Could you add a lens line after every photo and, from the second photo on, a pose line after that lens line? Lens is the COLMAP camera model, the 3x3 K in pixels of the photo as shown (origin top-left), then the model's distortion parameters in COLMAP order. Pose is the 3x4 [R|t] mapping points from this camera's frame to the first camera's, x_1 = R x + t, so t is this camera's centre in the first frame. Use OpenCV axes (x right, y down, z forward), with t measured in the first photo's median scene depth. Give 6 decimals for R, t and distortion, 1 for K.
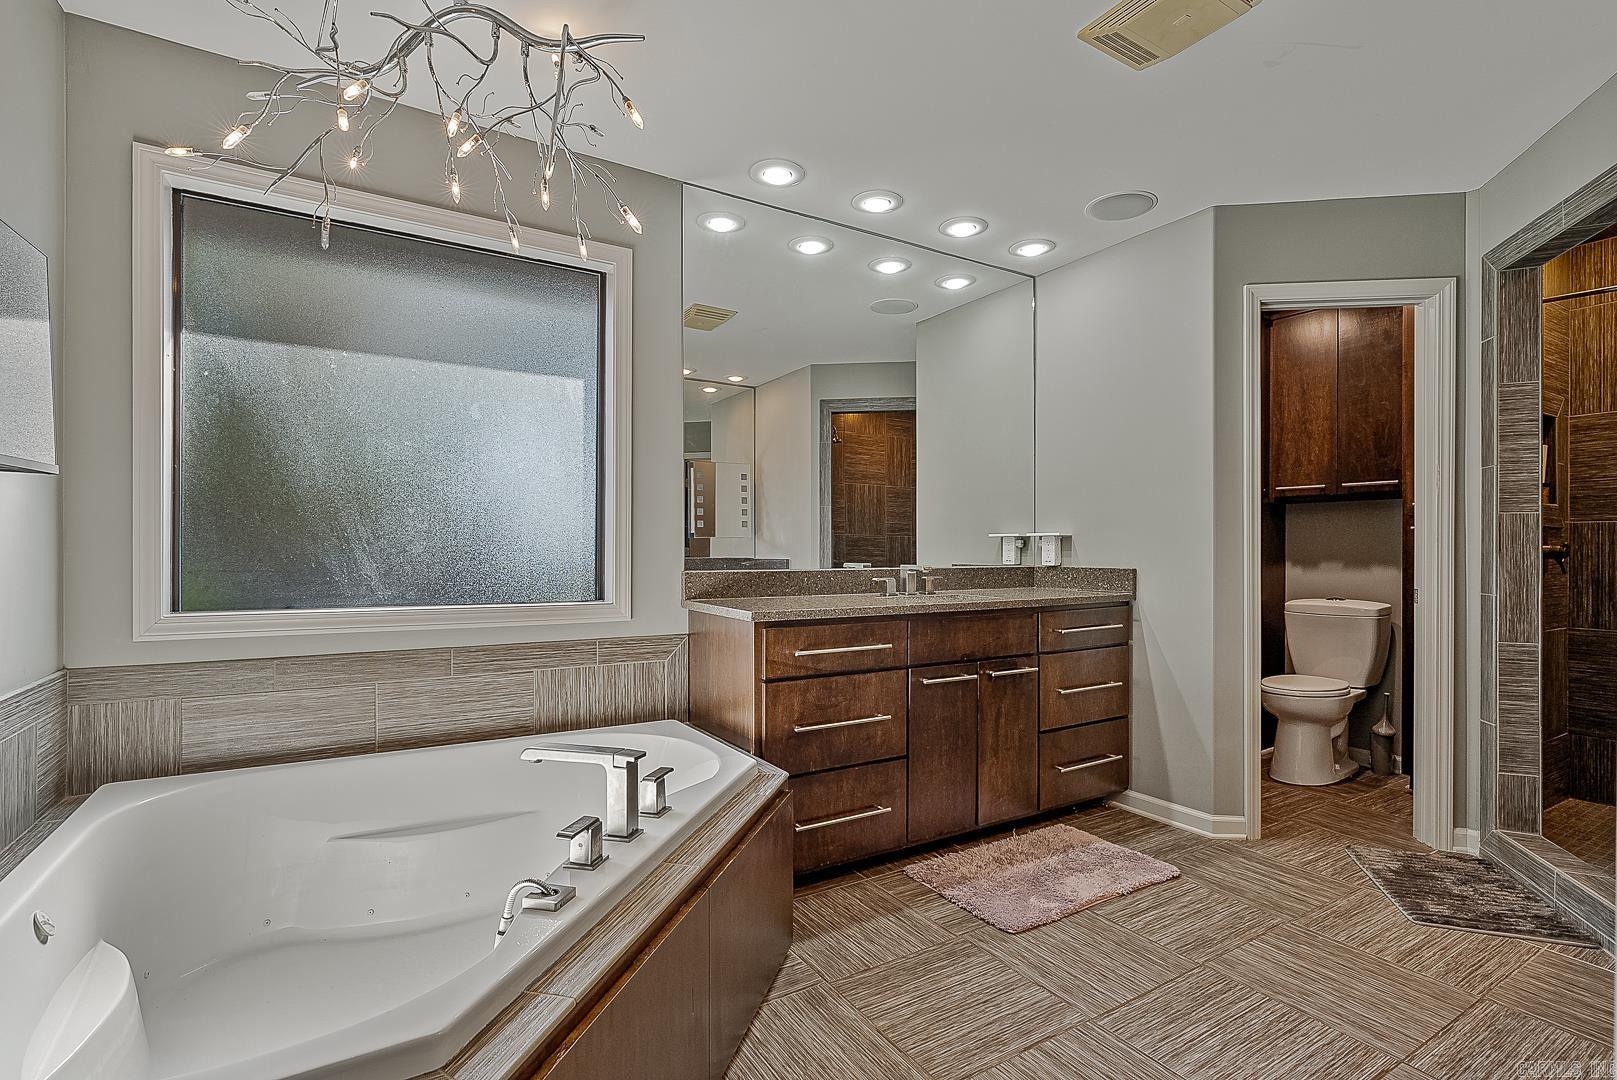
lens RADIAL K [[744.8, 0, 809.2], [0, 744.8, 526.0], [0, 0, 1]] dist [-0.001295, 0.000216]
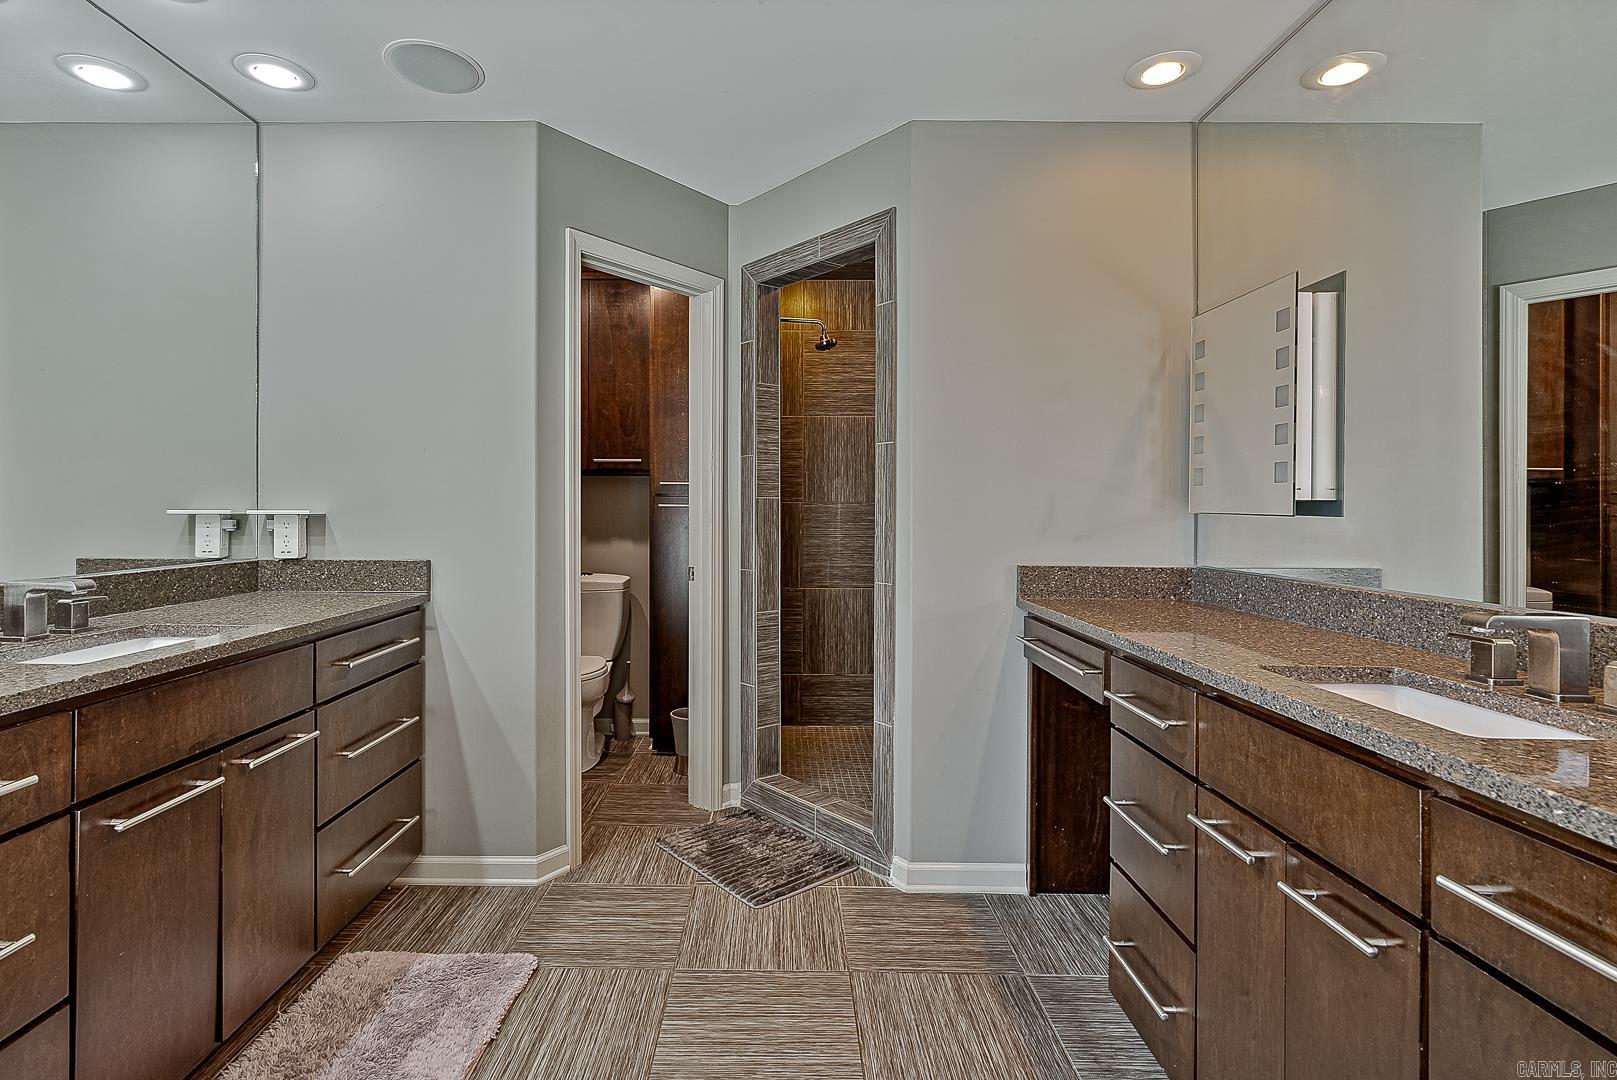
lens RADIAL K [[766.1, 0, 775.7], [0, 766.1, 502.3], [0, 0, 1]] dist [-0.004206, 0.001872]
pose [[0.529142, 0.005464, 0.848516, -0.042883], [-0.026297, 0.999605, 0.009962, -0.021609], [-0.848126, -0.027585, 0.529076, 0.342931]]
